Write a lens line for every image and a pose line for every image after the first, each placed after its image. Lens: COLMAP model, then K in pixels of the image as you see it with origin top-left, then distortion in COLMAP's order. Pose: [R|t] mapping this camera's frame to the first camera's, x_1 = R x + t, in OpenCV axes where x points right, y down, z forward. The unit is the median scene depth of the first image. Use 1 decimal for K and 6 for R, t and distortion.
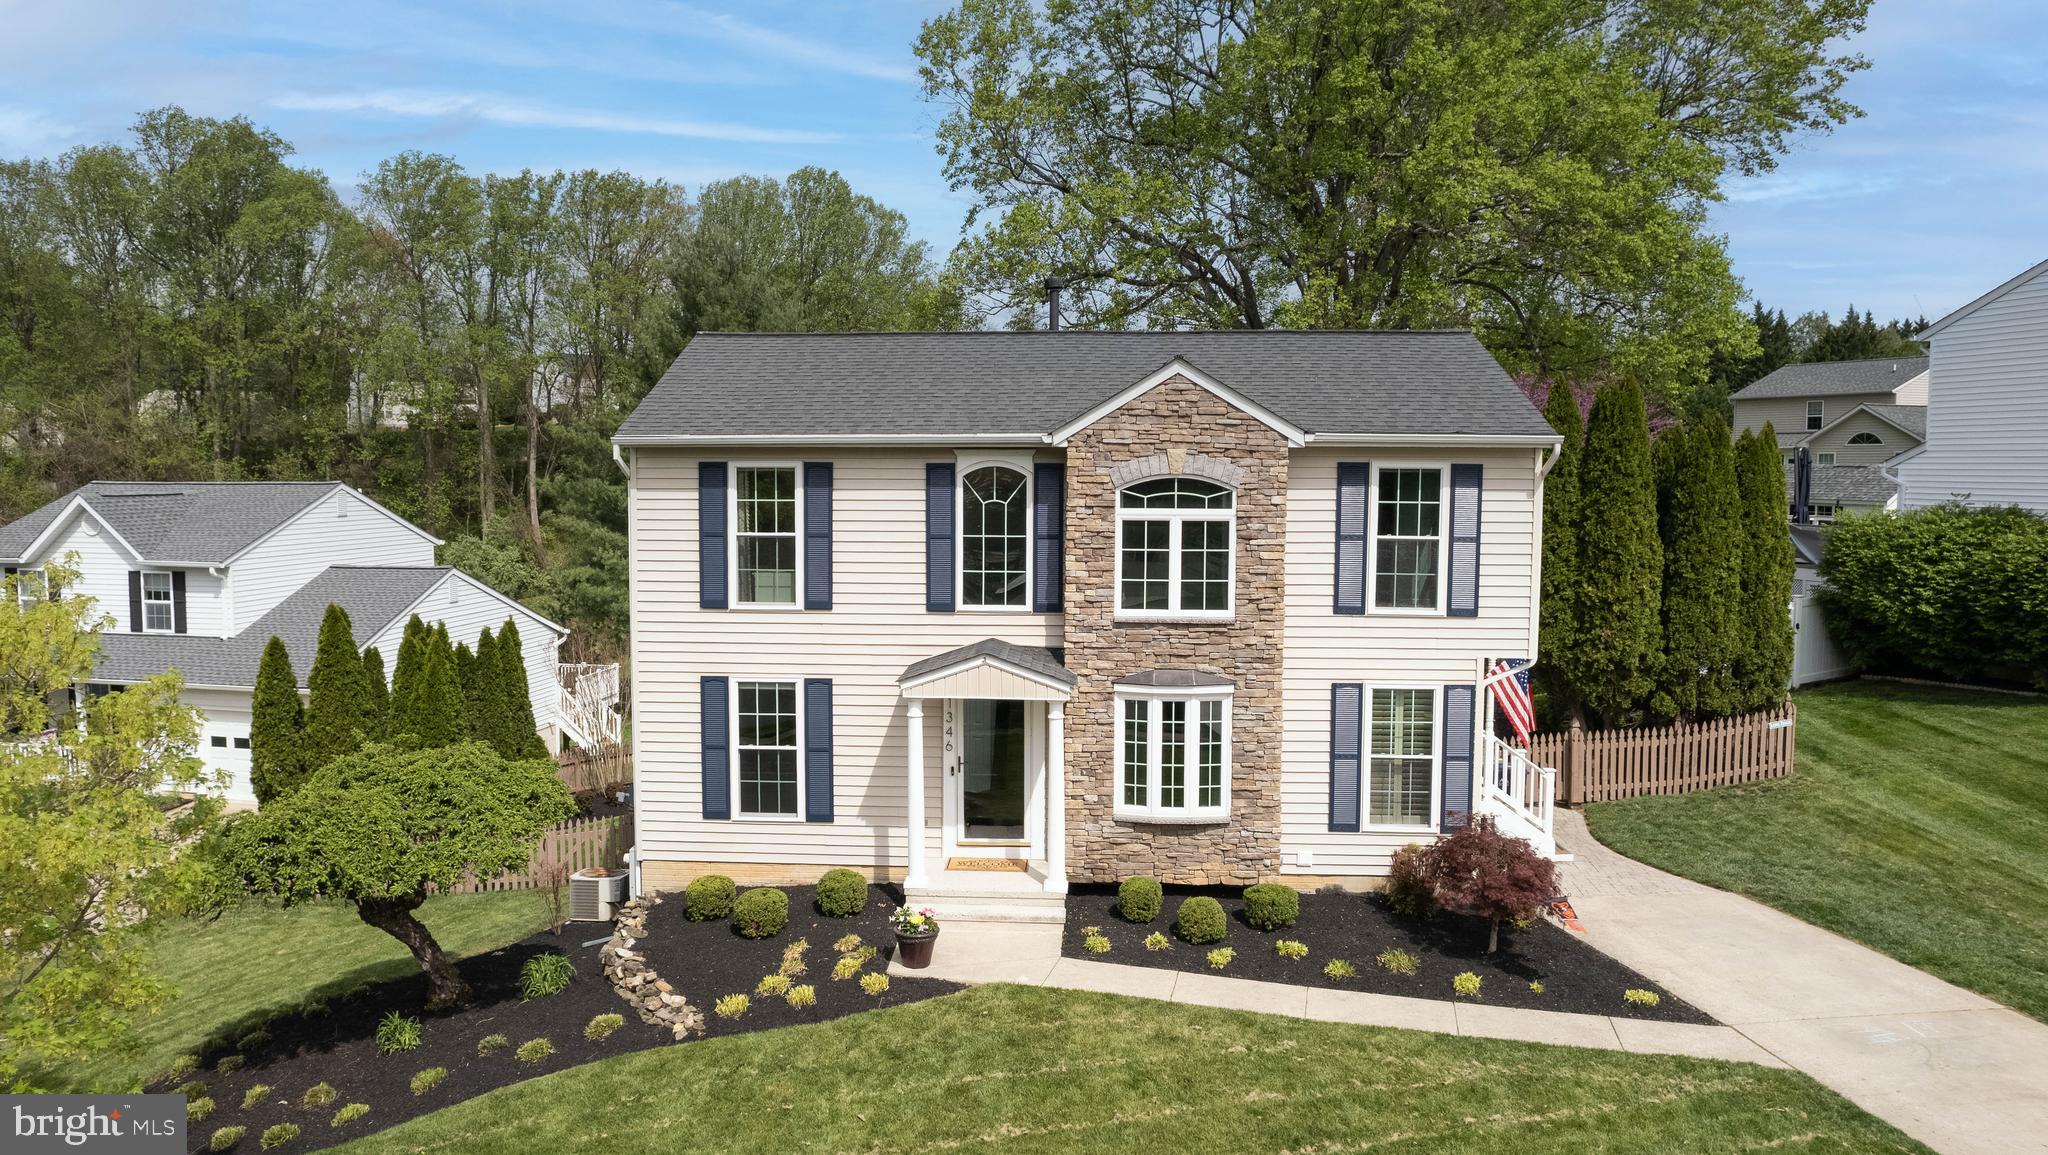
lens RADIAL K [[1348.4, 0, 995.2], [0, 1348.4, 557.2], [0, 0, 1]] dist [-0.044428, 0.027797]
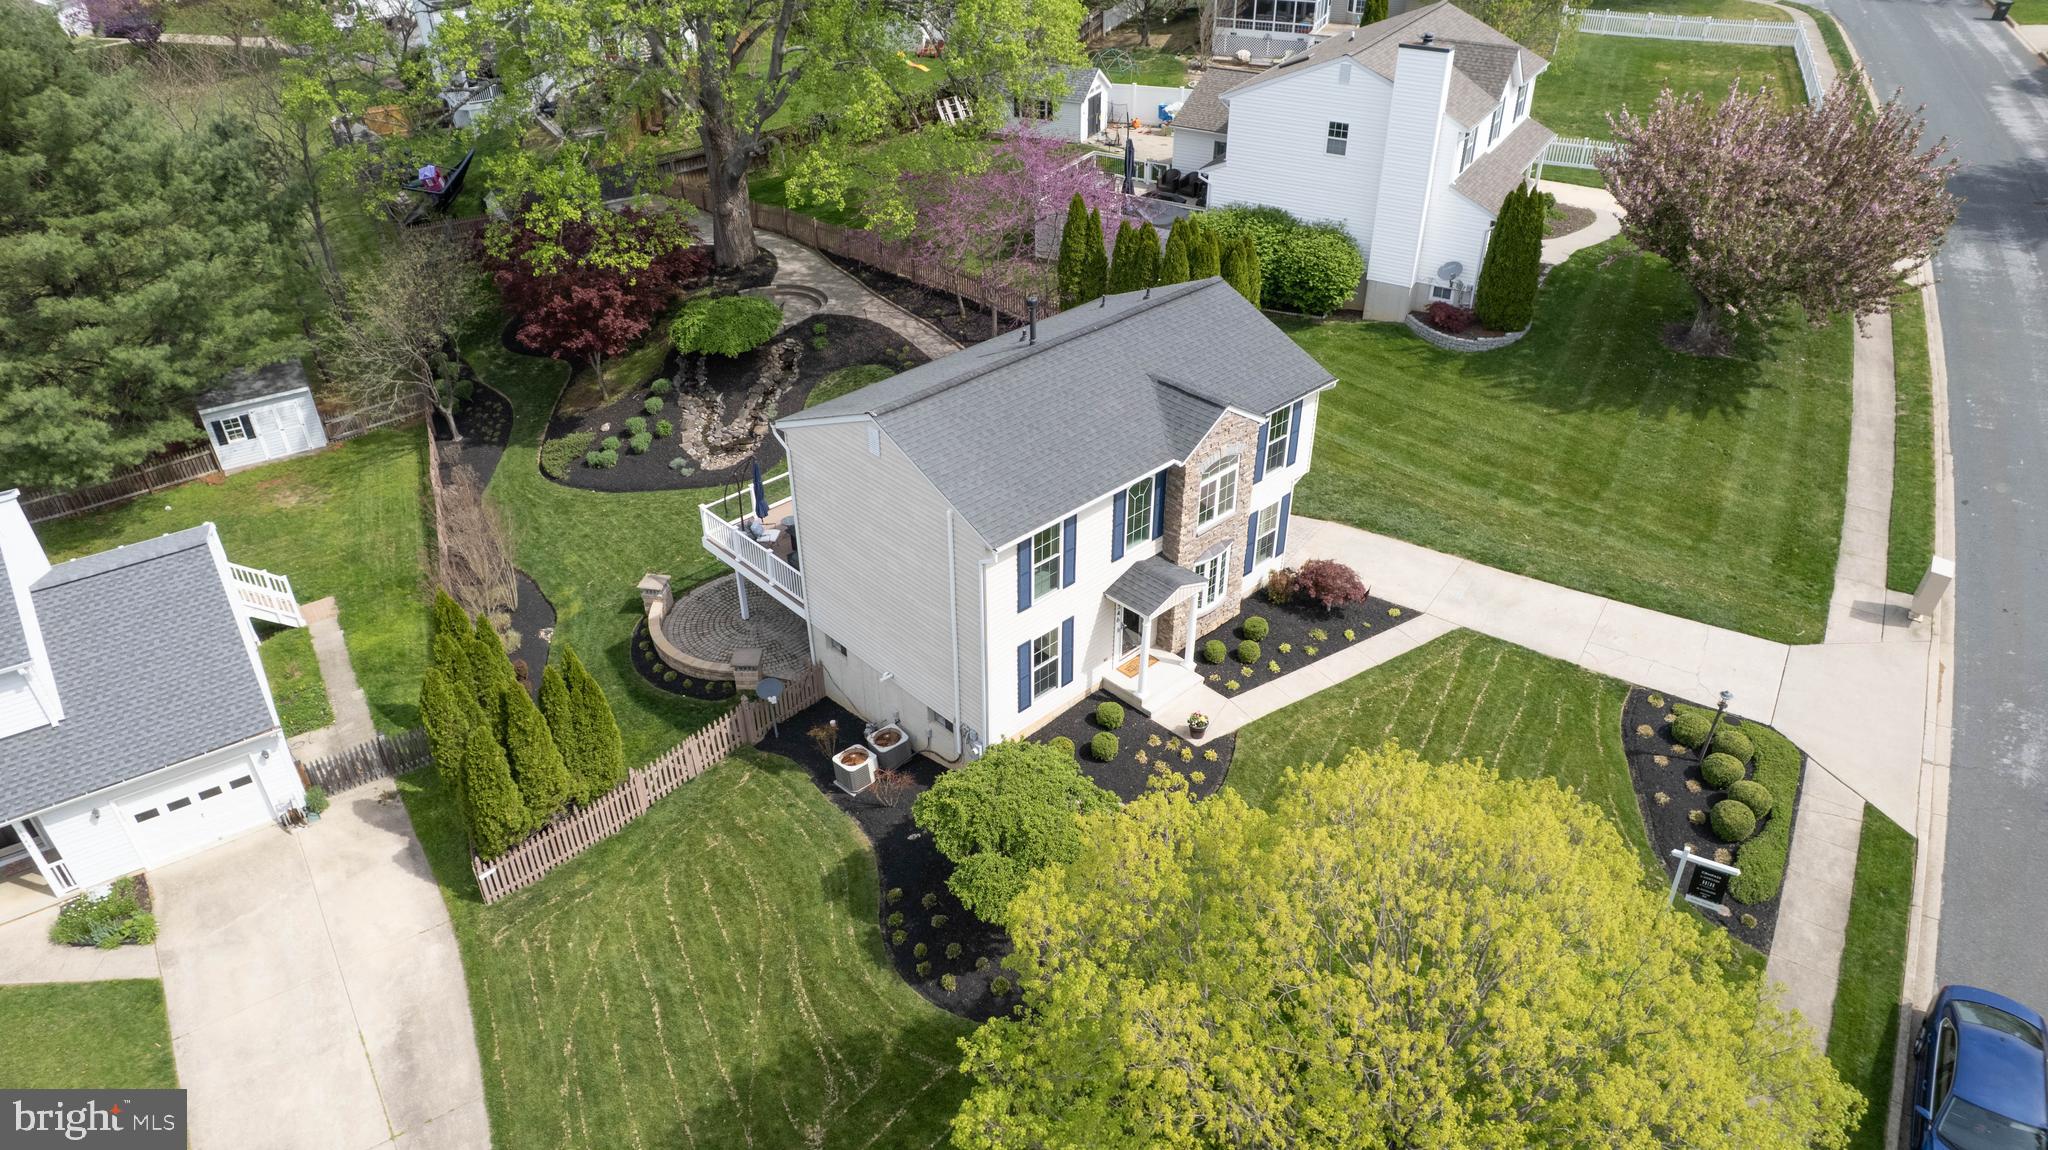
lens RADIAL K [[1328.3, 0, 1024.3], [0, 1328.3, 575.2], [0, 0, 1]] dist [-0.058904, 0.048830]
pose [[0.677125, -0.406908, 0.613130, -1.221336], [0.057039, 0.859722, 0.507568, -0.849974], [-0.733654, -0.308715, 0.605348, 0.010323]]
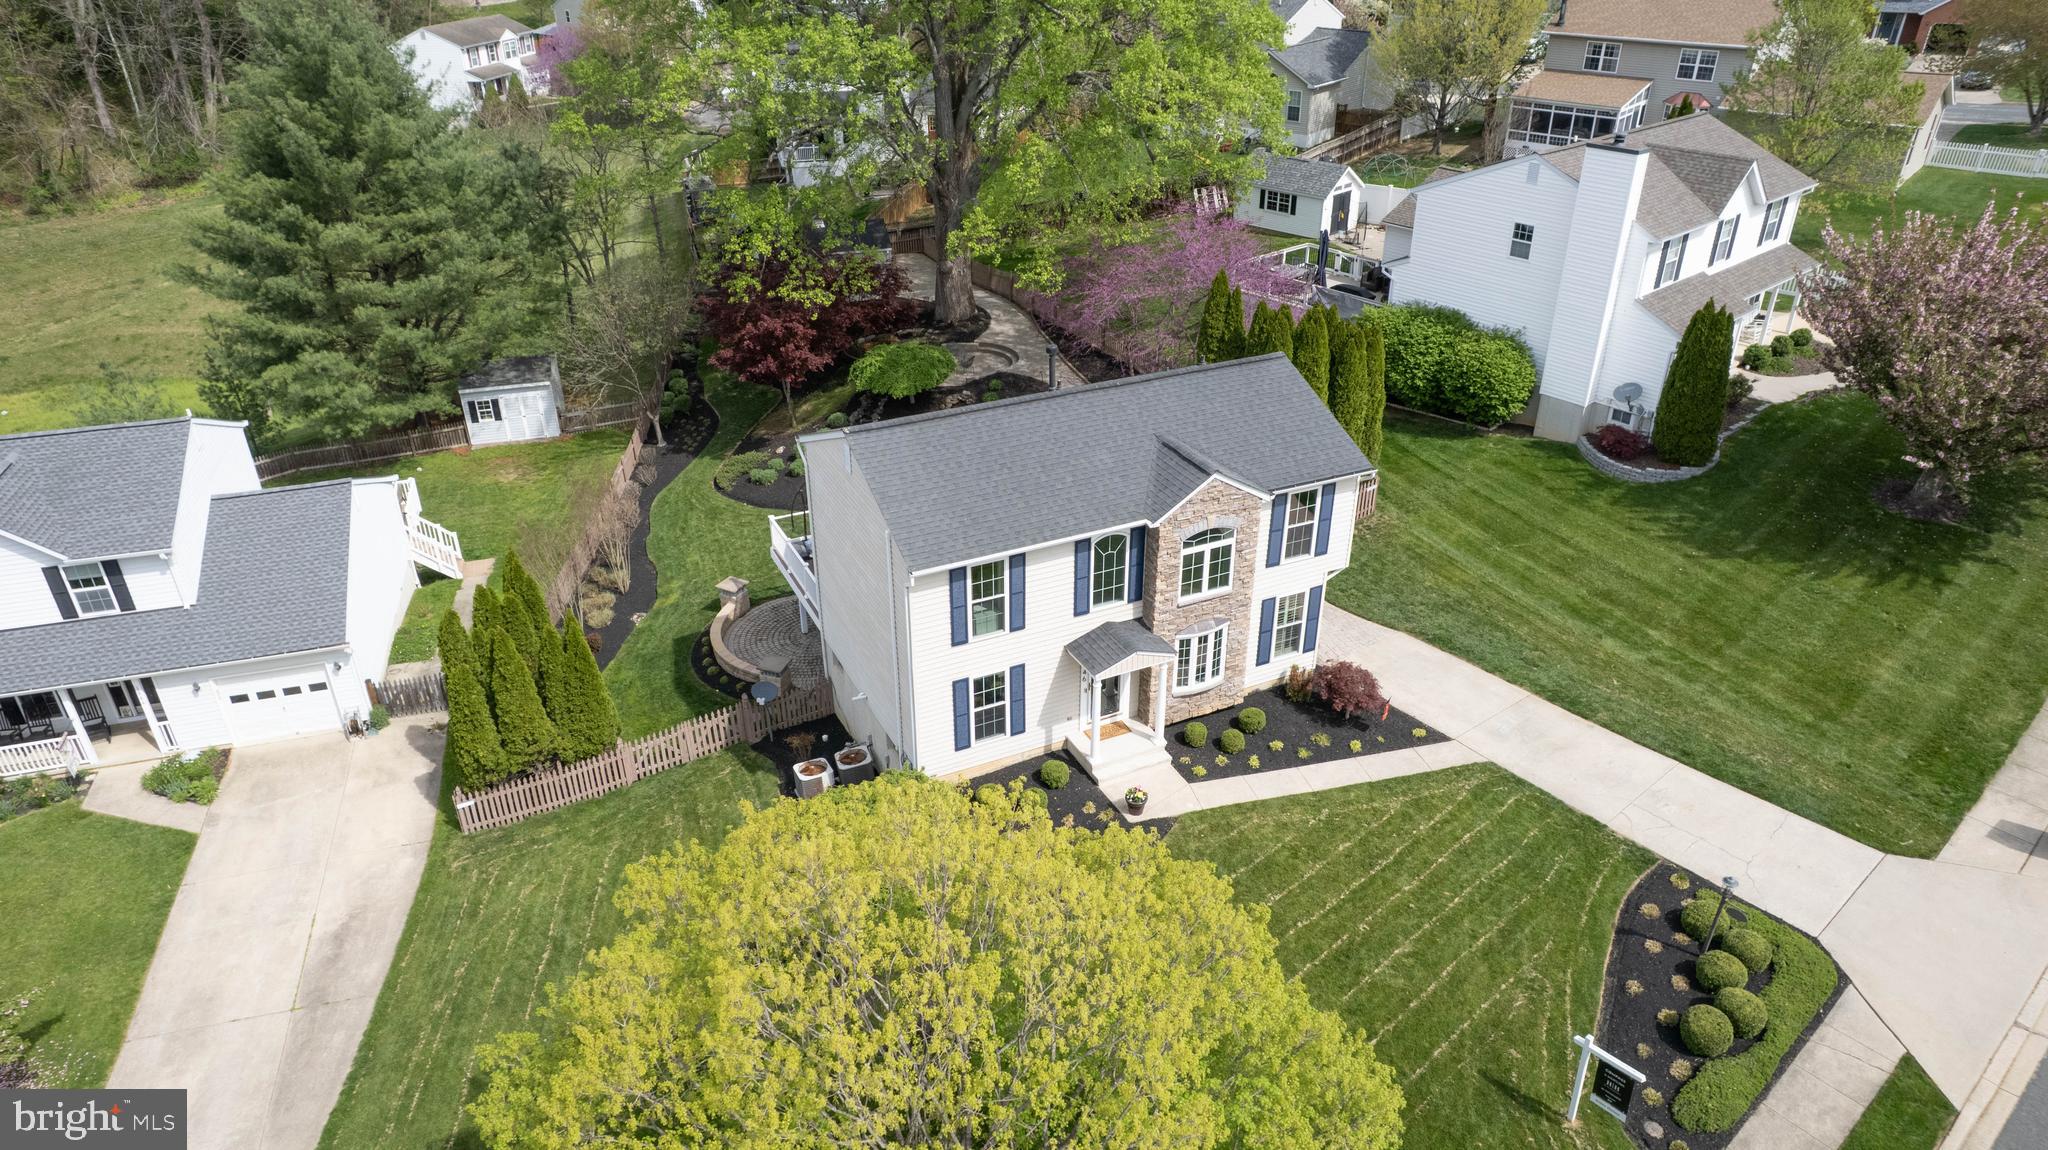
lens RADIAL K [[1328.3, 0, 1019.8], [0, 1328.3, 567.7], [0, 0, 1]] dist [-0.058904, 0.048830]
pose [[0.872613, -0.236839, 0.427146, -0.832716], [0.039946, 0.906239, 0.420875, -0.744488], [-0.486776, -0.350198, 0.800257, -0.320326]]
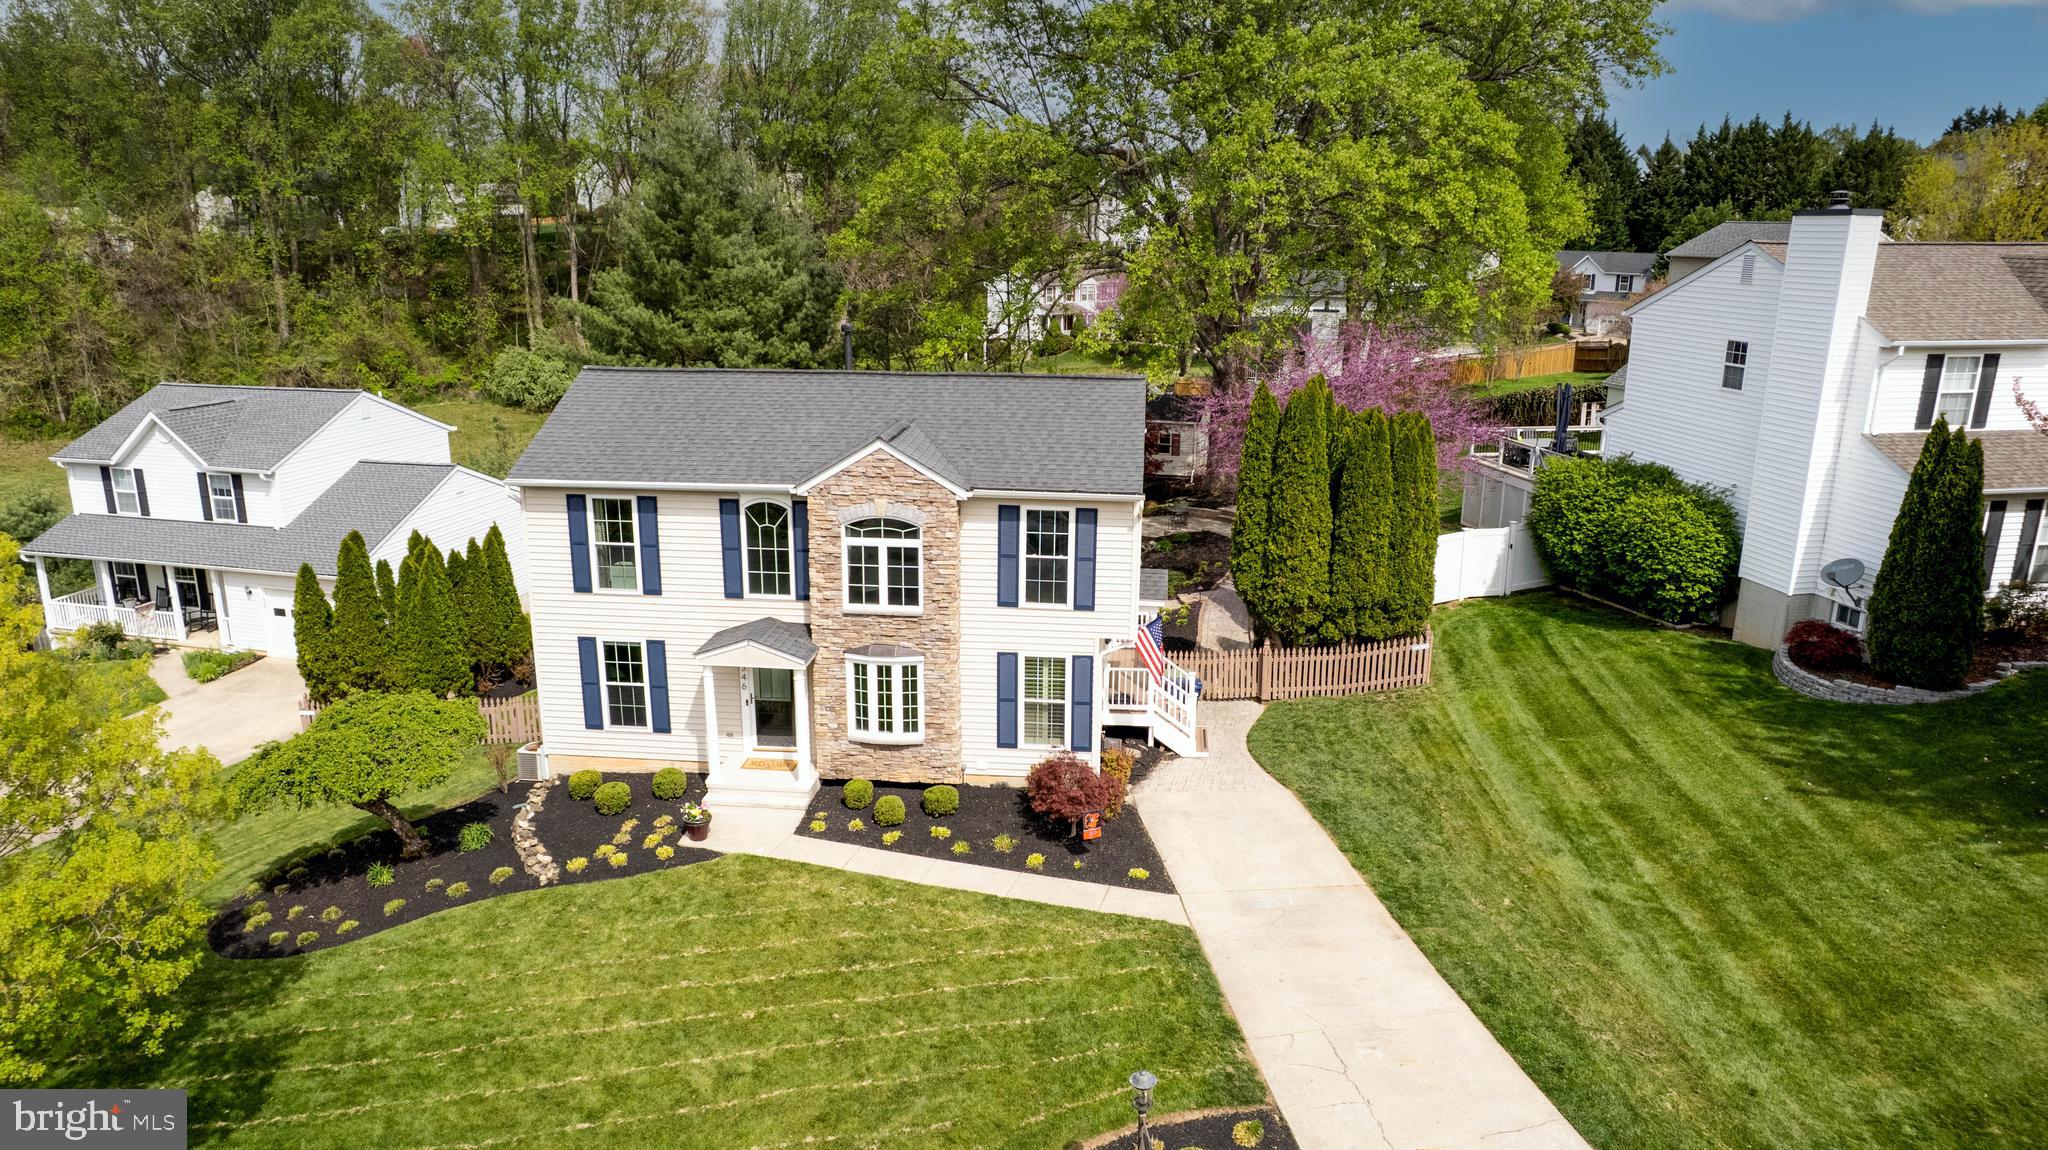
lens RADIAL K [[1328.3, 0, 1030.3], [0, 1328.3, 591.4], [0, 0, 1]] dist [-0.058904, 0.048830]
pose [[0.999630, 0.013557, -0.023593, 0.314558], [-0.008634, 0.980272, 0.197467, -0.253330], [0.025805, -0.197190, 0.980026, -0.398918]]
